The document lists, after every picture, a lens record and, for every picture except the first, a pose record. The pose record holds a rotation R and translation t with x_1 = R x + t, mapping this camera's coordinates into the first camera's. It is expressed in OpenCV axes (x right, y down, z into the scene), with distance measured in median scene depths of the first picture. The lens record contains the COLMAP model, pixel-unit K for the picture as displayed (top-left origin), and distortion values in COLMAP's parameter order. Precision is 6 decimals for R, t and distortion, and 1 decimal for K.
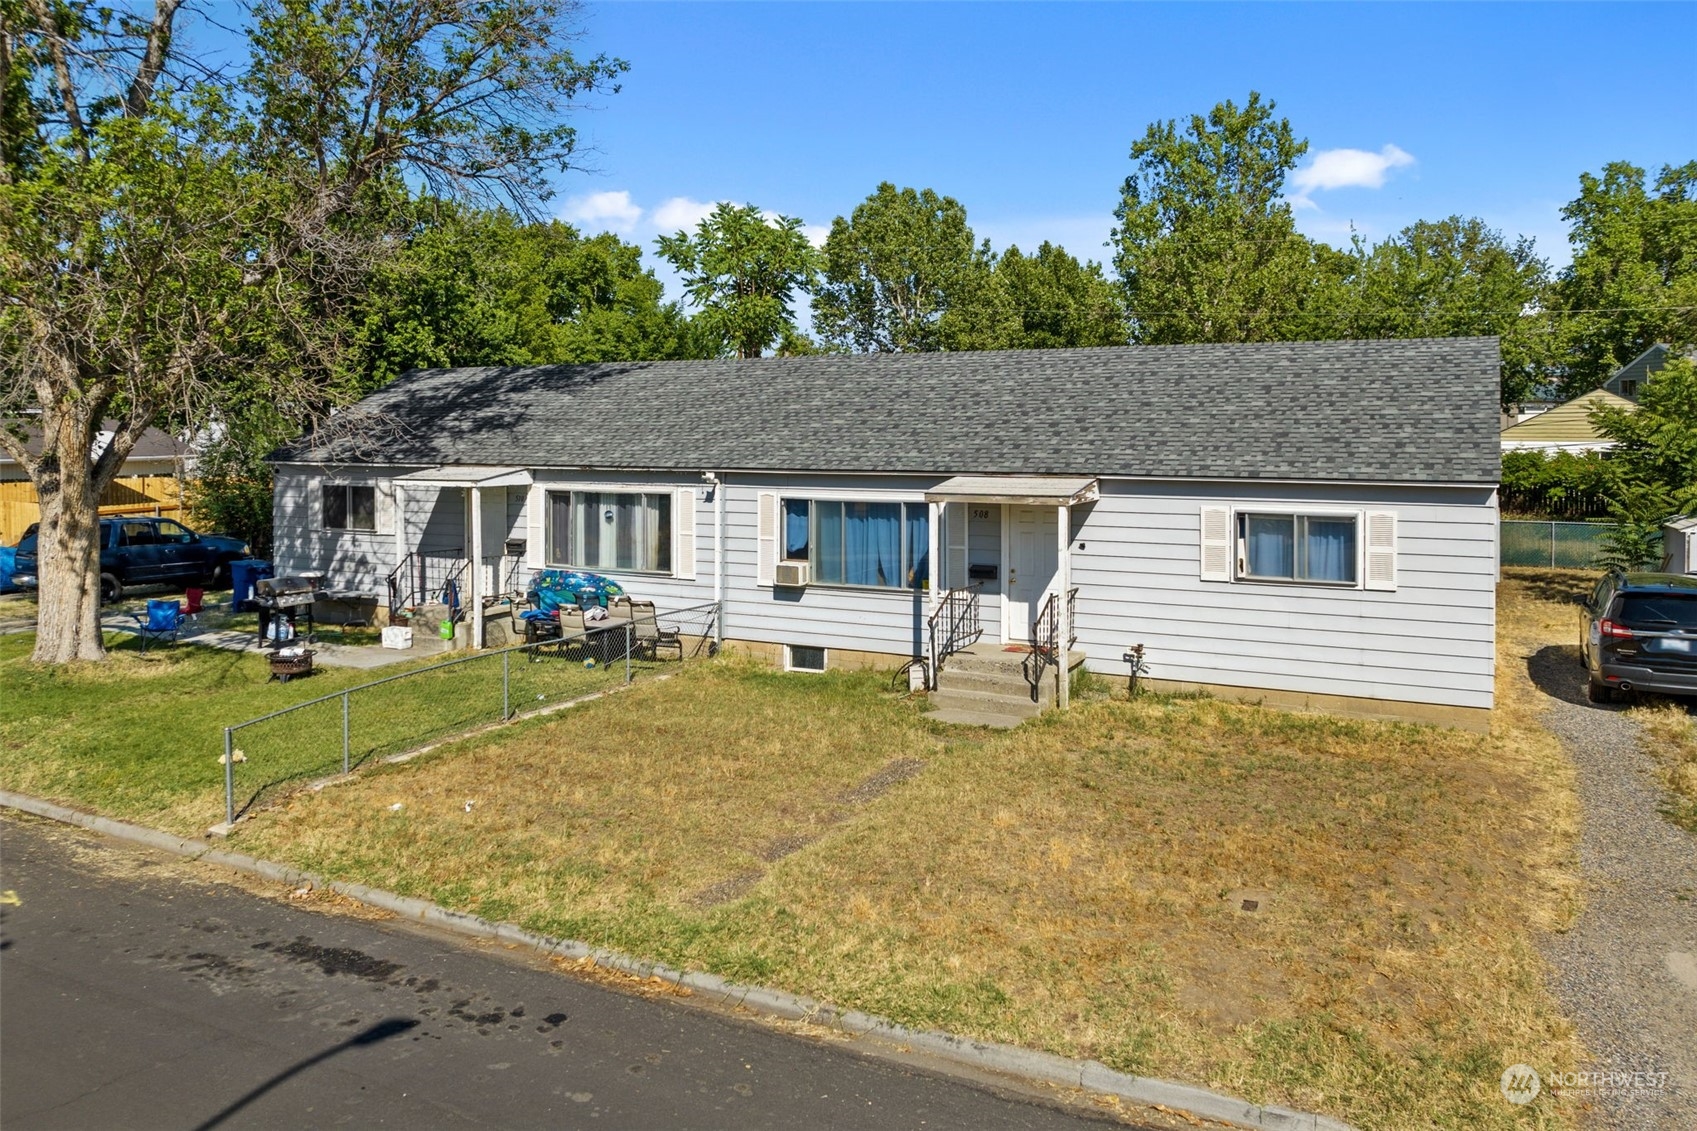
lens RADIAL K [[1140.7, 0, 861.8], [0, 1140.7, 449.5], [0, 0, 1]] dist [-0.027536, -0.007735]
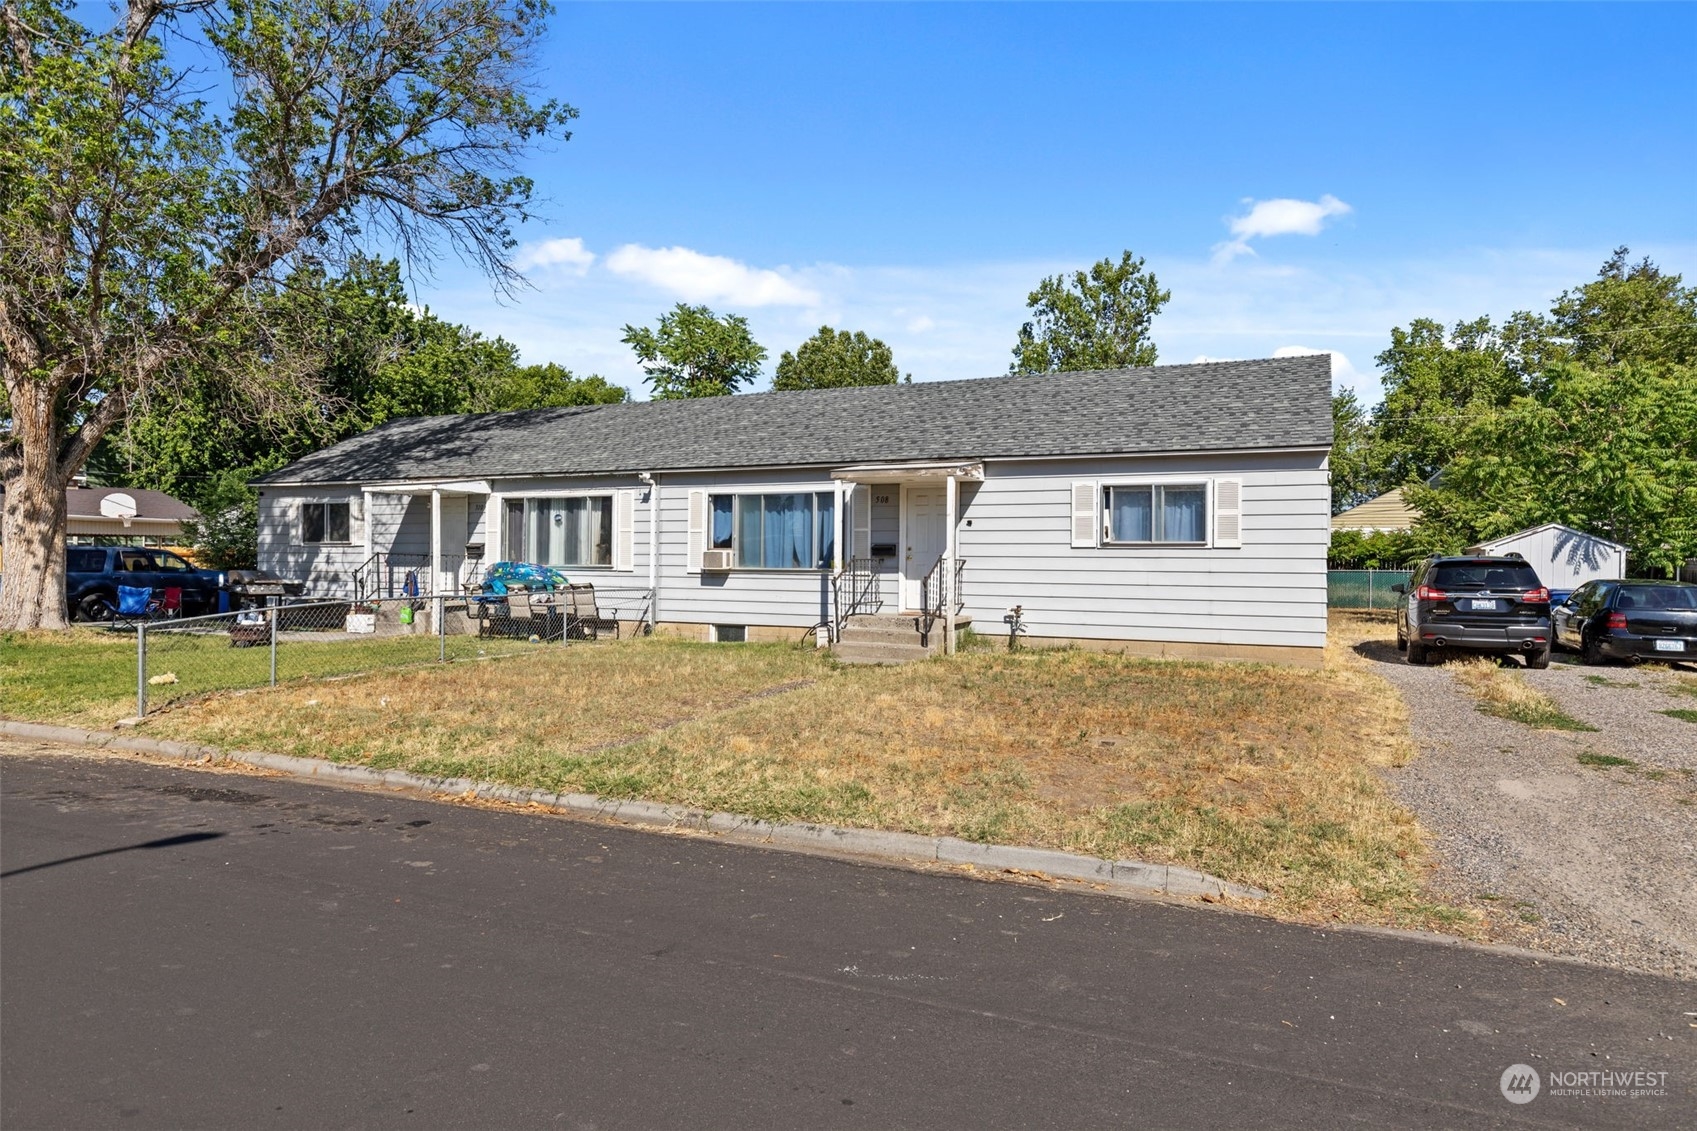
lens RADIAL K [[929.0, 0, 861.6], [0, 929.0, 567.3], [0, 0, 1]] dist [0.003985, -0.000207]
pose [[0.998457, 0.010561, 0.054523, 0.031583], [-0.009936, 0.999882, -0.011724, 0.125060], [-0.054640, 0.011164, 0.998444, 0.069164]]
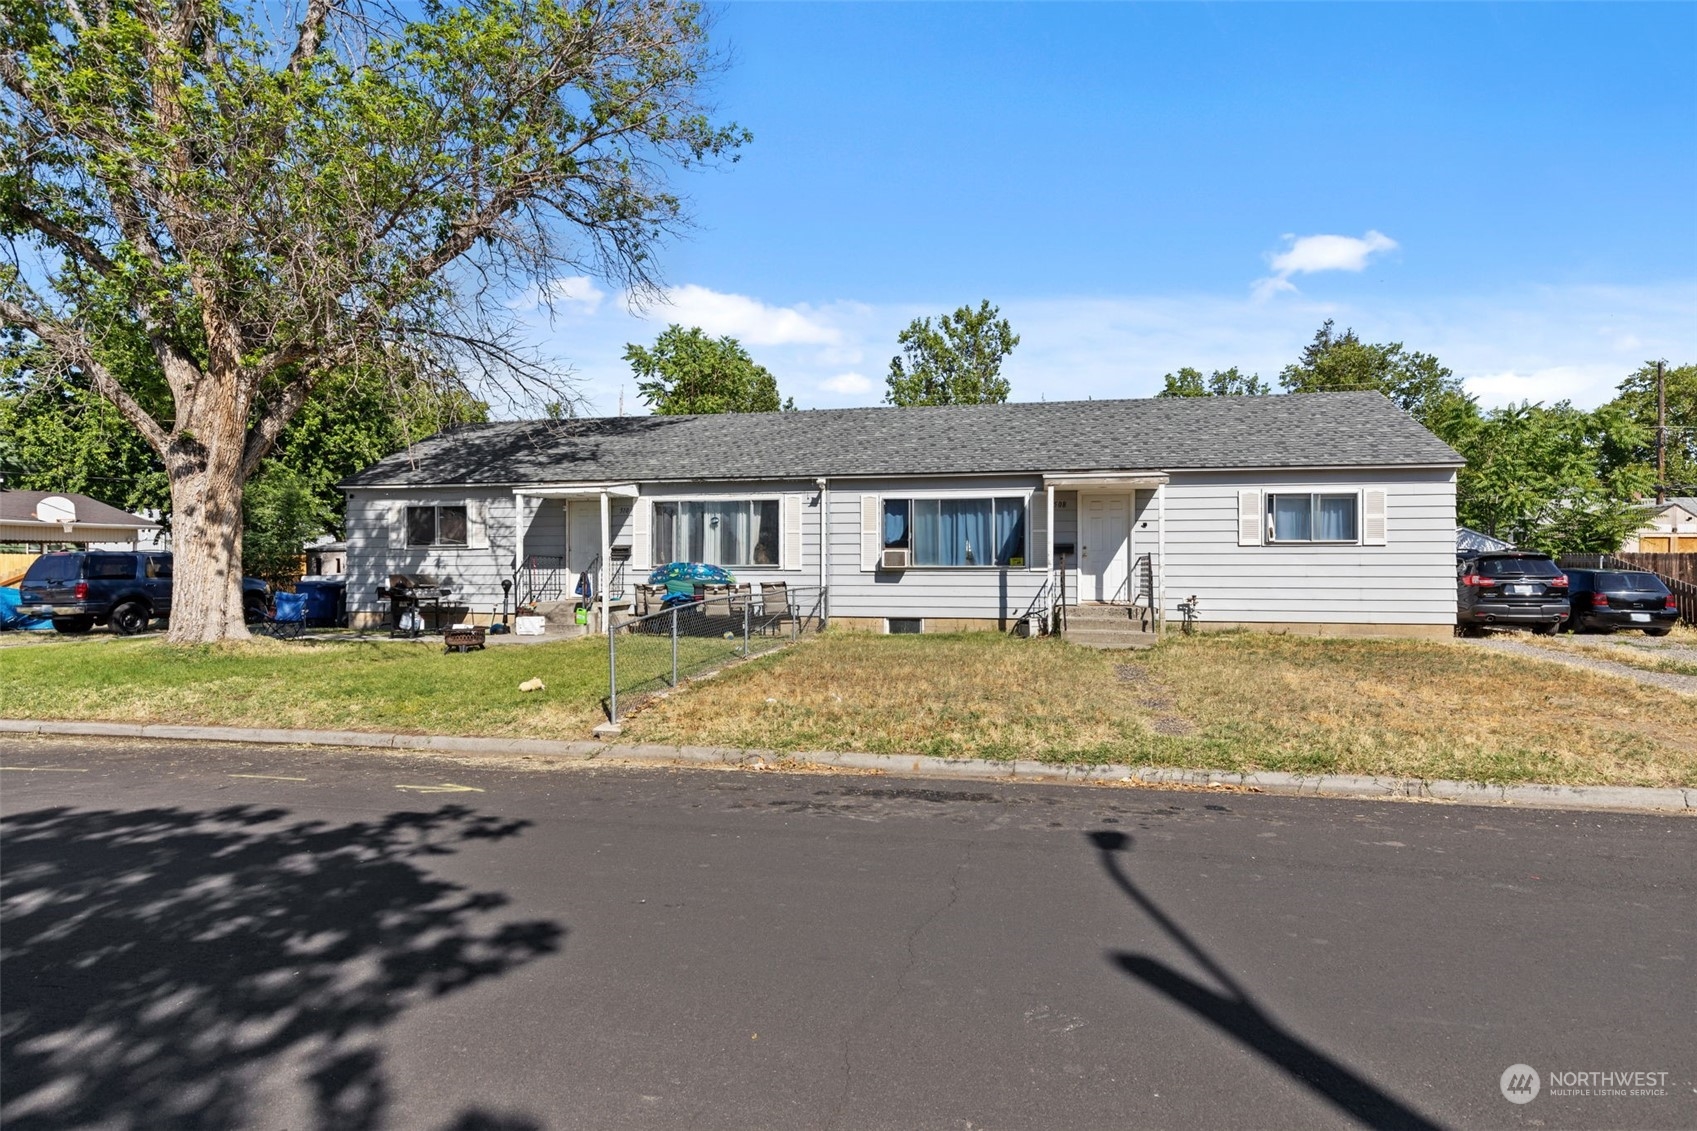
lens RADIAL K [[811.6, 0, 833.8], [0, 811.6, 568.9], [0, 0, 1]] dist [0.002880, -0.000350]
pose [[0.965885, 0.000333, 0.258971, -0.352293], [0.002938, 0.999921, -0.012243, 0.129427], [-0.258955, 0.012586, 0.965807, 0.163771]]
